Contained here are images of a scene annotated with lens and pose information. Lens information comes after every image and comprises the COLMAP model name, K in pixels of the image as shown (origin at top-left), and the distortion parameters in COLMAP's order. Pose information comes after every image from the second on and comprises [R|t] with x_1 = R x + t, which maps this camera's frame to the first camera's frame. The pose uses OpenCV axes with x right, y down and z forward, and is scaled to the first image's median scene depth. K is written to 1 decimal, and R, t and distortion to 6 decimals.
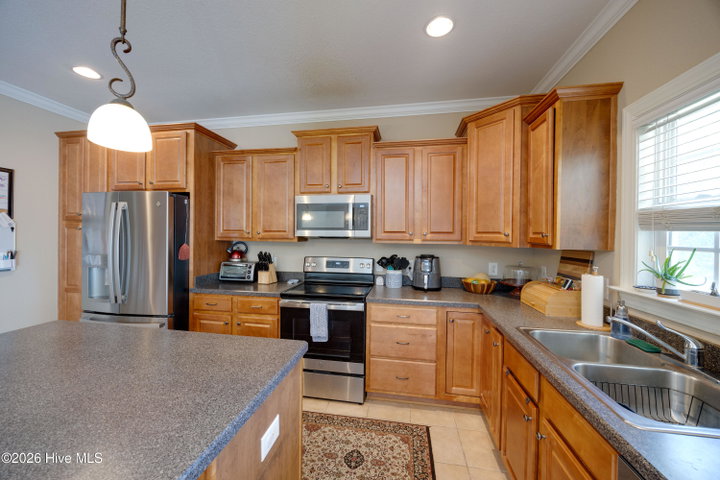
lens RADIAL K [[274.1, 0, 359.7], [0, 274.1, 239.1], [0, 0, 1]] dist [-0.004737, 0.000732]
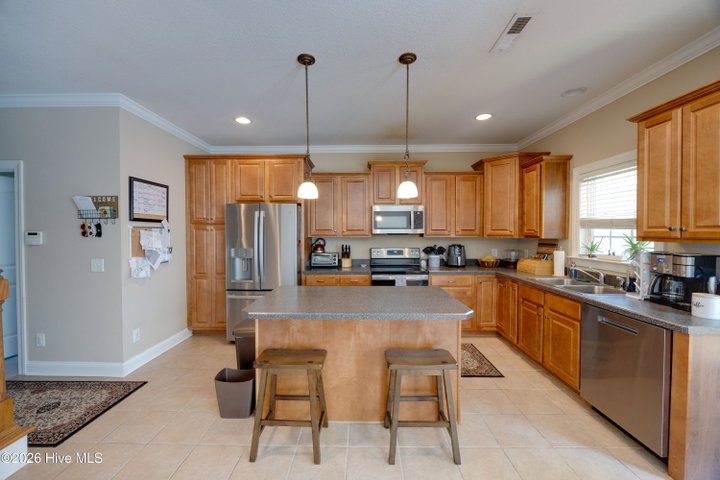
lens RADIAL K [[274.1, 0, 359.1], [0, 274.1, 239.4], [0, 0, 1]] dist [-0.004737, 0.000732]
pose [[0.987468, -0.016006, 0.157008, -0.565575], [0.014017, 0.999807, 0.013766, -0.000282], [-0.157198, -0.011393, 0.987501, -0.463269]]
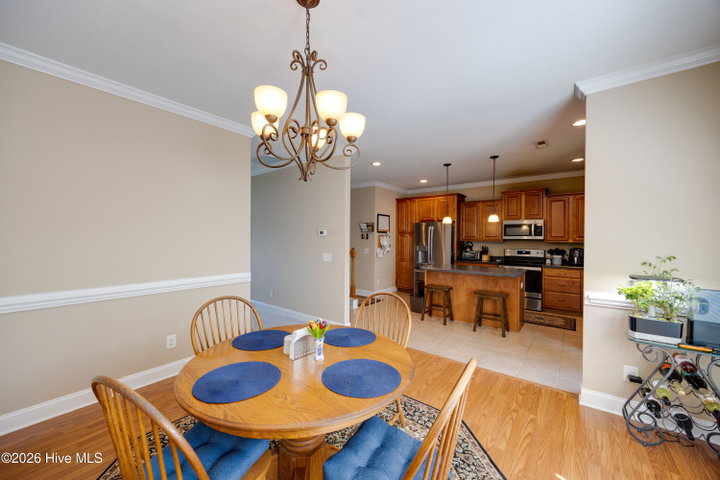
lens RADIAL K [[274.1, 0, 354.6], [0, 274.1, 239.3], [0, 0, 1]] dist [-0.004737, 0.000732]
pose [[0.872979, -0.002217, -0.487753, -0.212487], [-0.002128, 0.999963, -0.008354, 0.013486], [0.487753, 0.008331, 0.872942, -1.630352]]
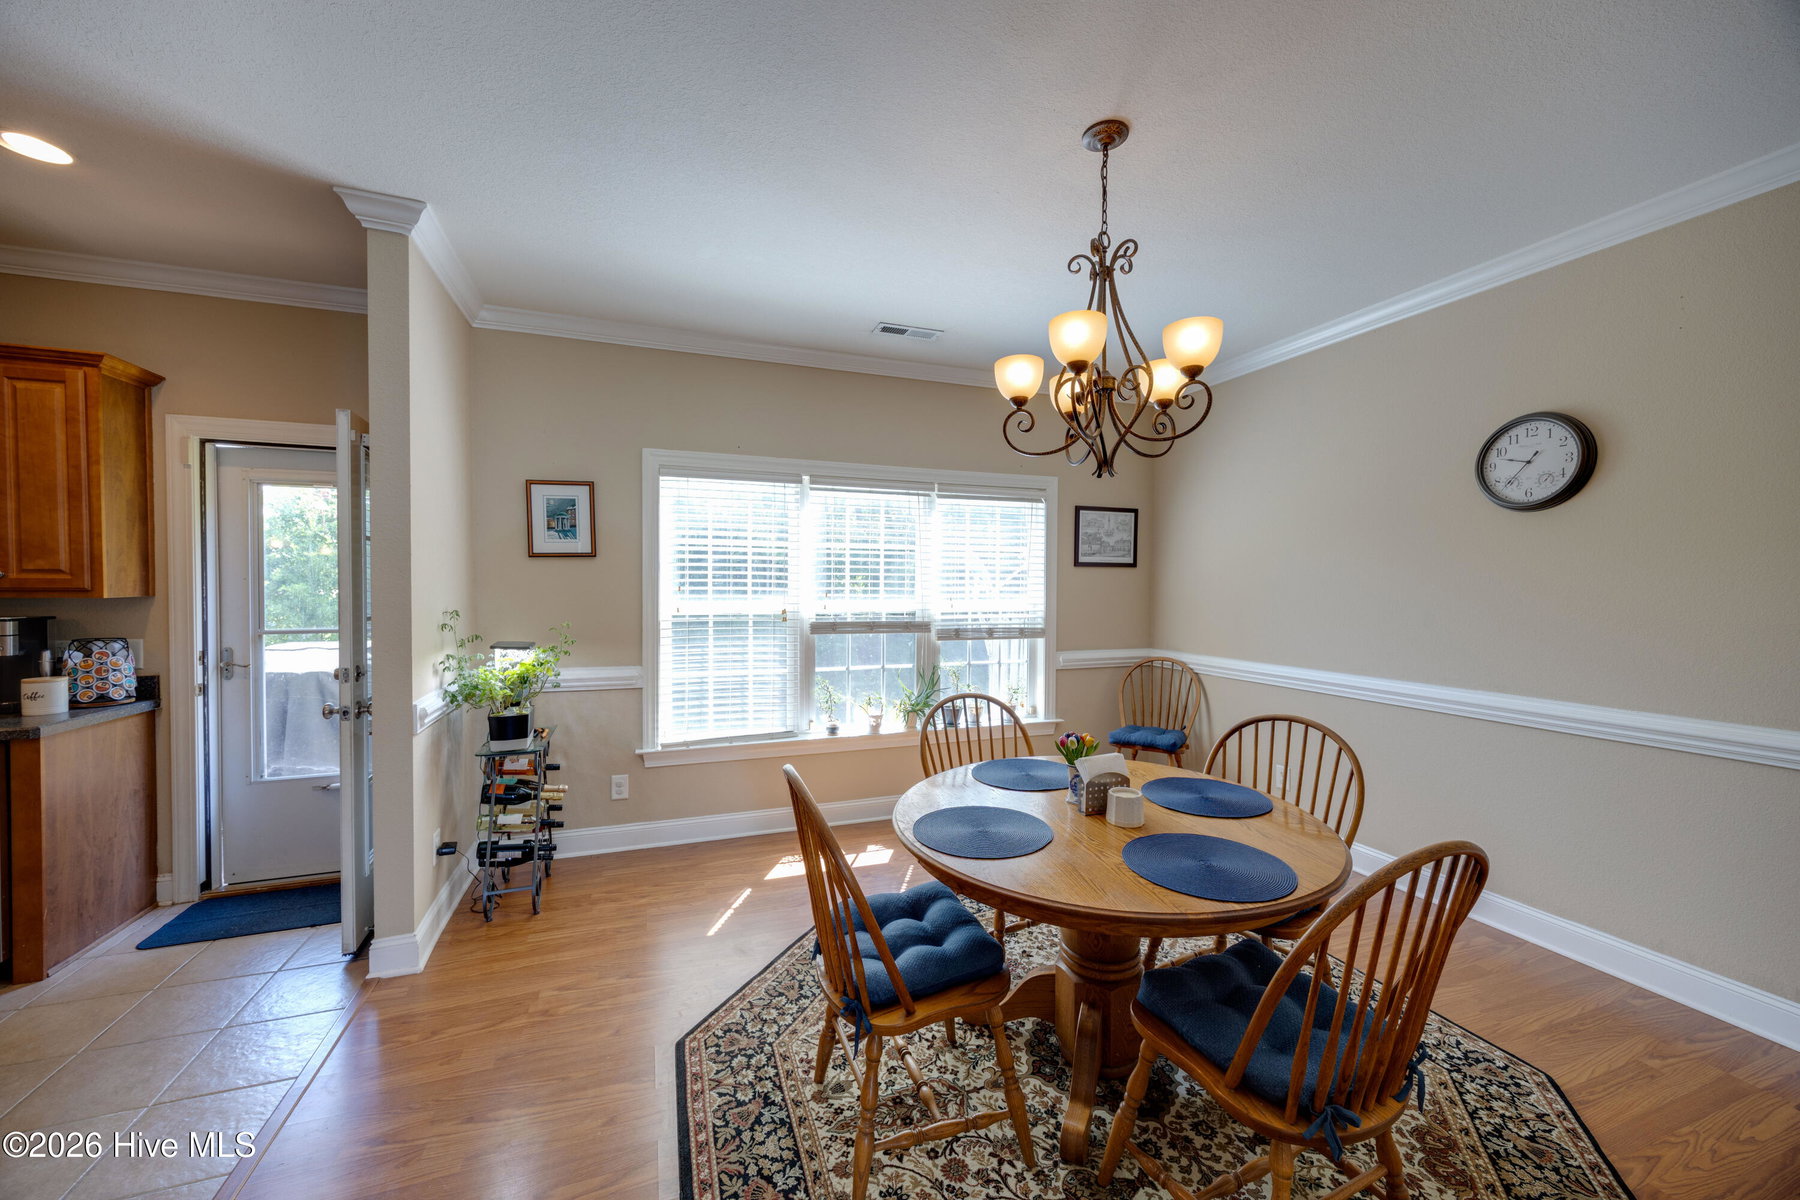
lens RADIAL K [[685.3, 0, 892.5], [0, 685.3, 595.8], [0, 0, 1]] dist [-0.004737, 0.000732]
pose [[-0.495588, -0.030929, 0.868007, -1.181475], [-0.002267, 0.999408, 0.034316, -0.010394], [-0.868555, 0.015039, -0.495365, -0.558231]]
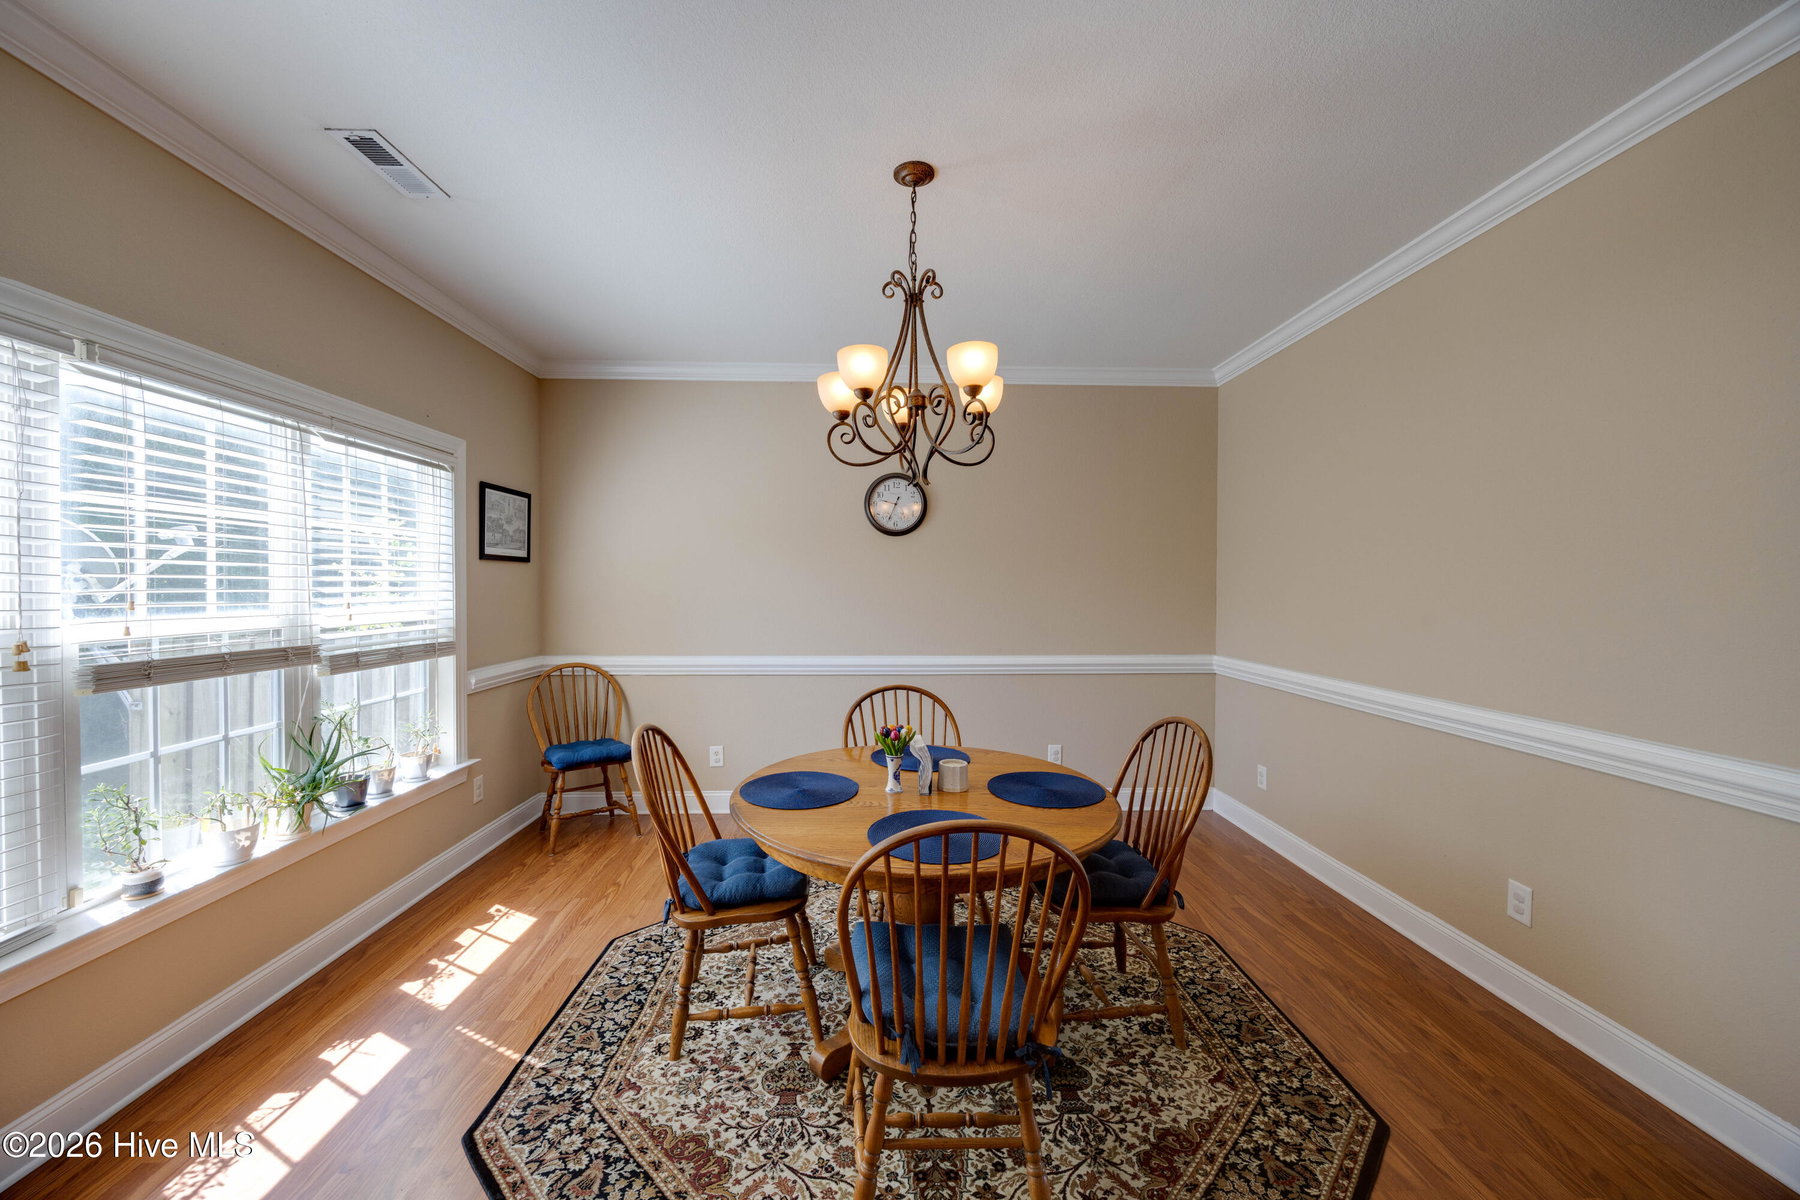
lens RADIAL K [[685.3, 0, 907.6], [0, 685.3, 597.4], [0, 0, 1]] dist [-0.004737, 0.000732]
pose [[-0.975667, -0.014630, -0.218768, -0.403175], [-0.020838, 0.999442, 0.026093, -0.003864], [0.218264, 0.030017, -0.975428, -0.311399]]
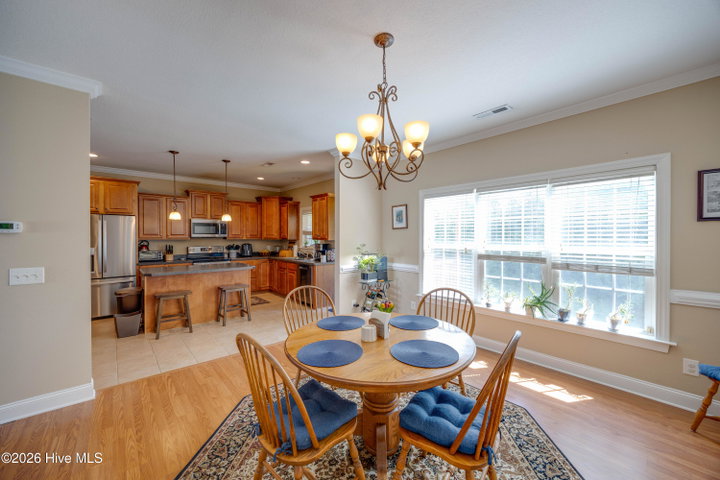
lens RADIAL K [[274.1, 0, 358.7], [0, 274.1, 239.1], [0, 0, 1]] dist [-0.004737, 0.000732]
pose [[0.622555, -0.015803, 0.782416, -1.201371], [0.014231, 0.999859, 0.008872, 0.006790], [-0.782446, 0.005611, 0.622693, -1.559315]]
